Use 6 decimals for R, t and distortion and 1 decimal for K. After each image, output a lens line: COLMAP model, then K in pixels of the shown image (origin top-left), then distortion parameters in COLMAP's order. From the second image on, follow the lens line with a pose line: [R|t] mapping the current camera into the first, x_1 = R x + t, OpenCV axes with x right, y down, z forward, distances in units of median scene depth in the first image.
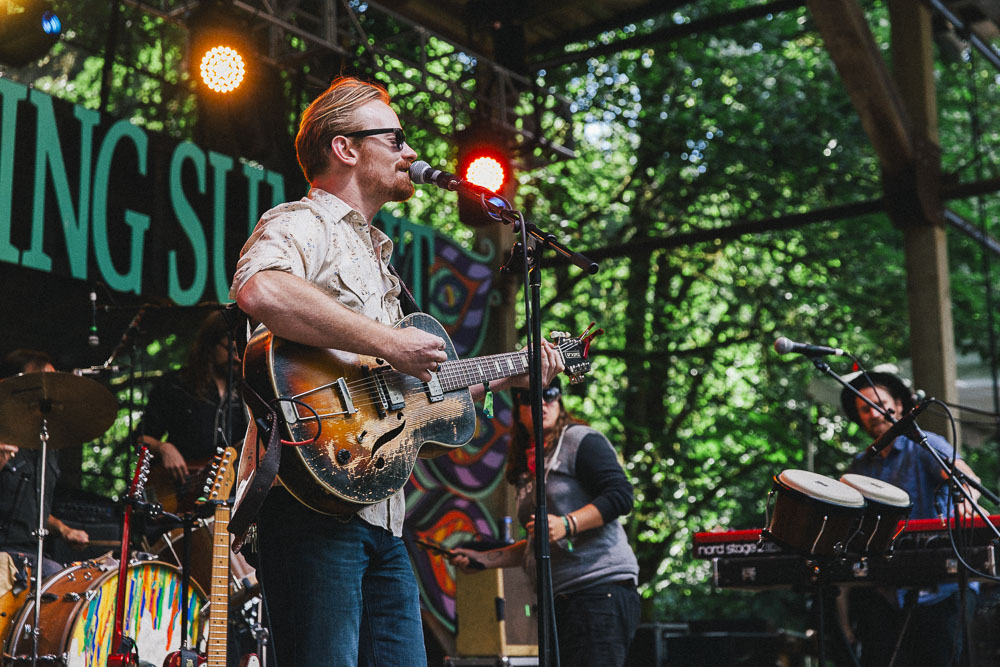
lens RADIAL K [[1596.1, 0, 500.0], [0, 1596.1, 333.5], [0, 0, 1]] dist [0.126410, -0.165806]
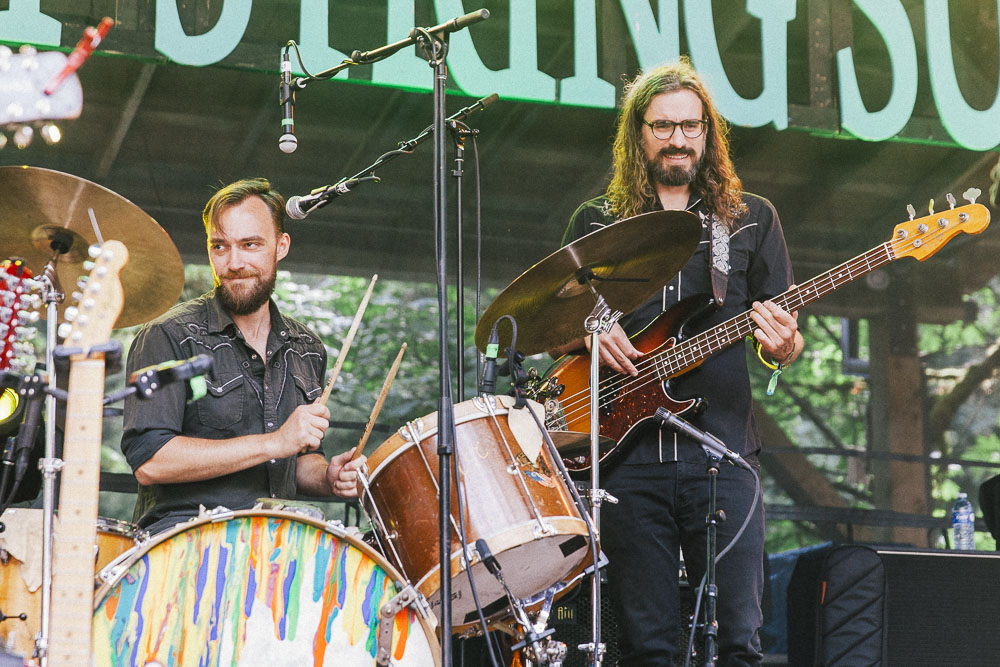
lens RADIAL K [[2176.3, 0, 500.0], [0, 2176.3, 333.5], [0, 0, 1]] dist [0.019963, 0.316614]
pose [[0.806148, -0.111543, -0.581105, 0.156594], [0.111640, 0.993105, -0.035752, 0.070317], [0.581087, -0.036053, 0.813043, 0.280083]]
